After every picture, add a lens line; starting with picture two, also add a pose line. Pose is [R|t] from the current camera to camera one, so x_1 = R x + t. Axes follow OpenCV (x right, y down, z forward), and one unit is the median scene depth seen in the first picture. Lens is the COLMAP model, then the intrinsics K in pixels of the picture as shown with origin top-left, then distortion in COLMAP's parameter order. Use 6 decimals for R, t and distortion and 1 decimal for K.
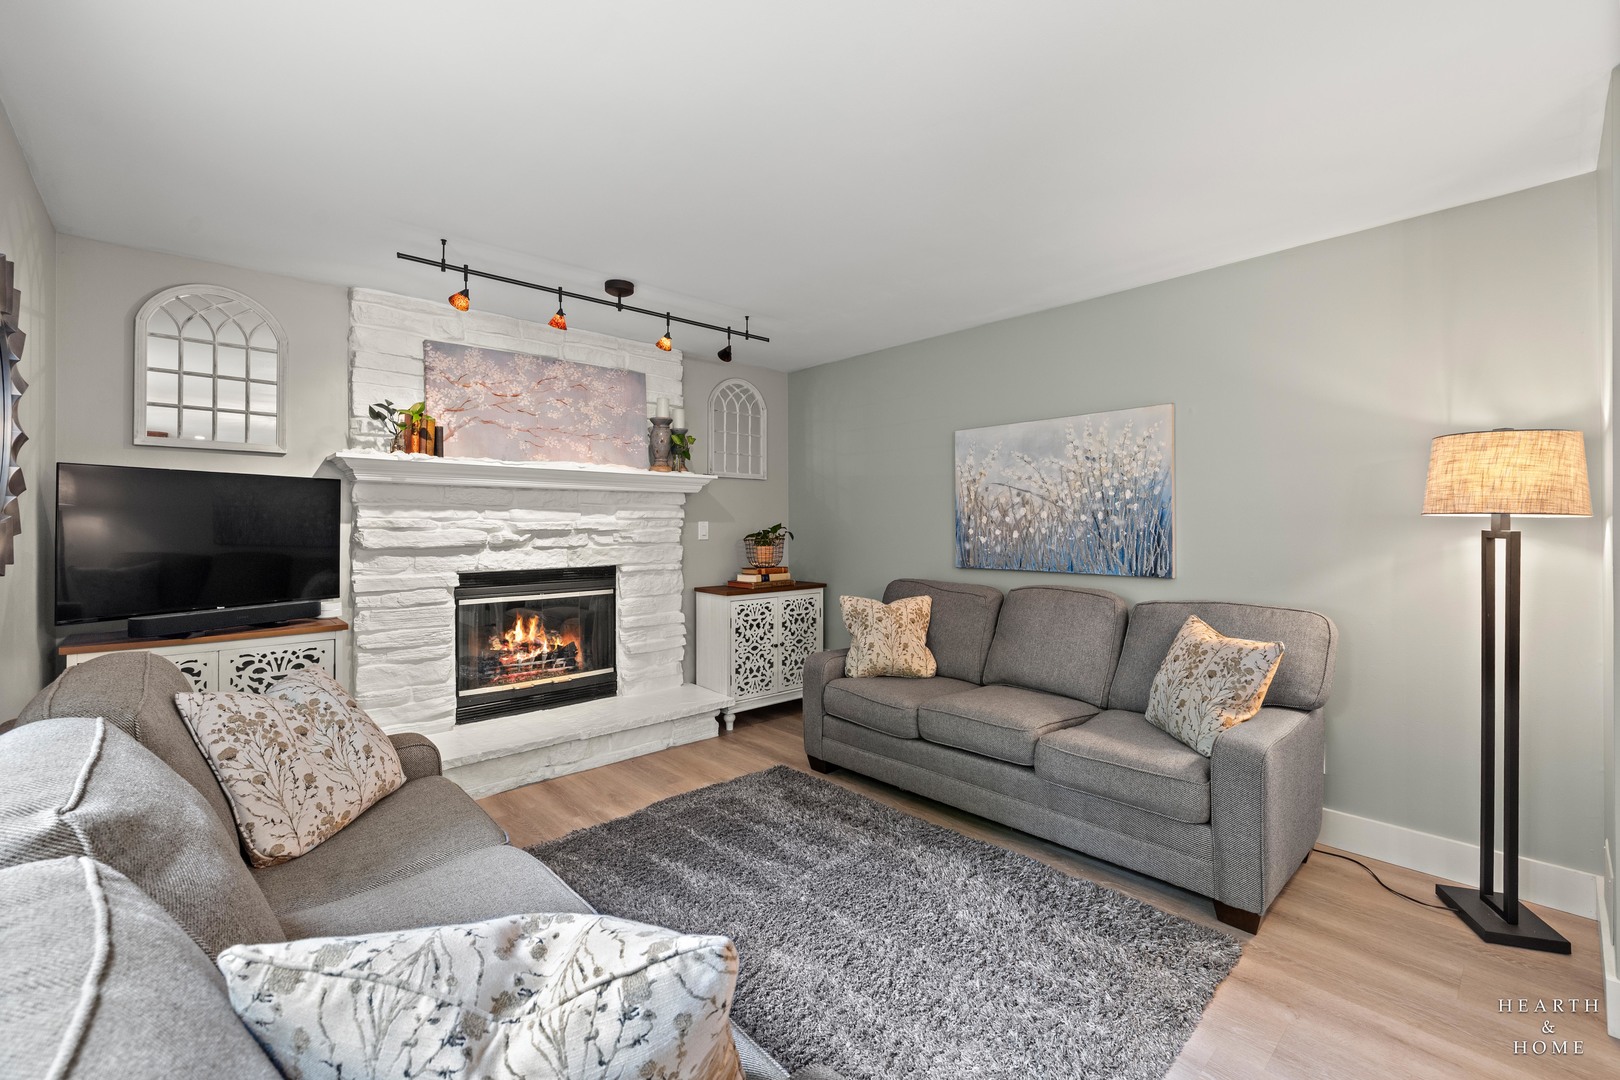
lens RADIAL K [[680.9, 0, 805.0], [0, 680.9, 531.1], [0, 0, 1]] dist [0.003213, 0.000390]
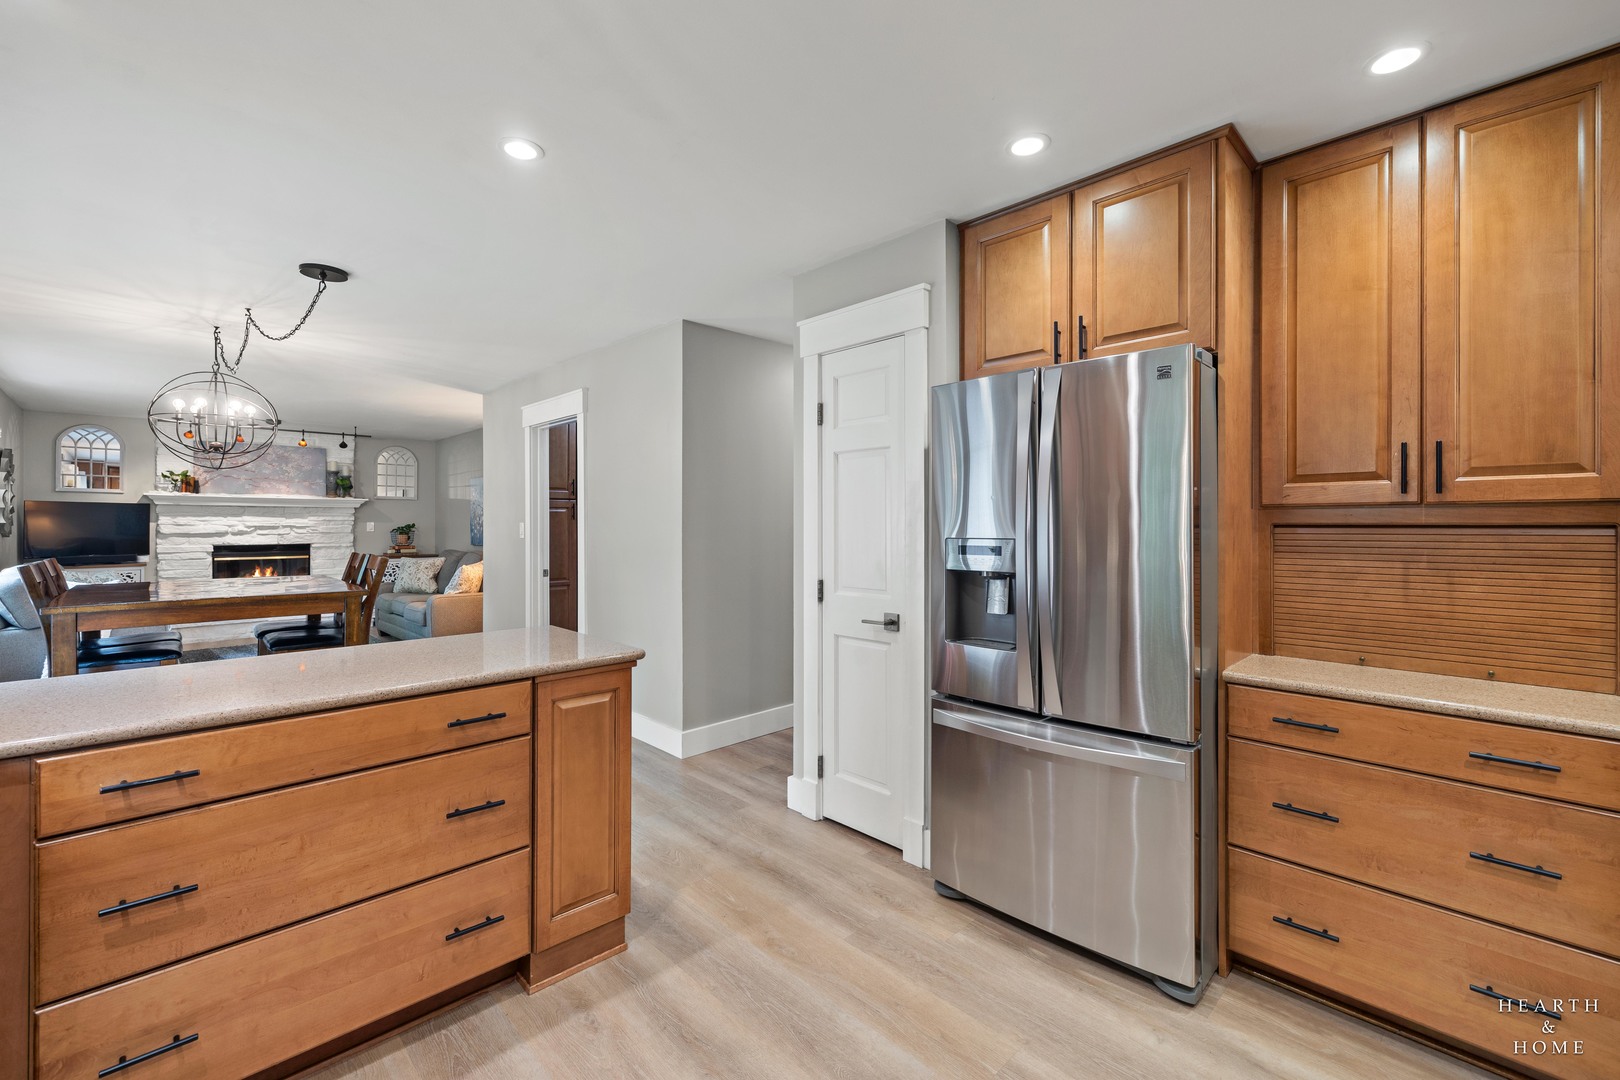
lens RADIAL K [[680.9, 0, 805.0], [0, 680.9, 531.1], [0, 0, 1]] dist [0.003213, 0.000390]
pose [[0.999710, 0.001723, 0.024008, 1.329790], [-0.001766, 0.999997, 0.001788, 0.007844], [-0.024005, -0.001830, 0.999710, -1.228837]]
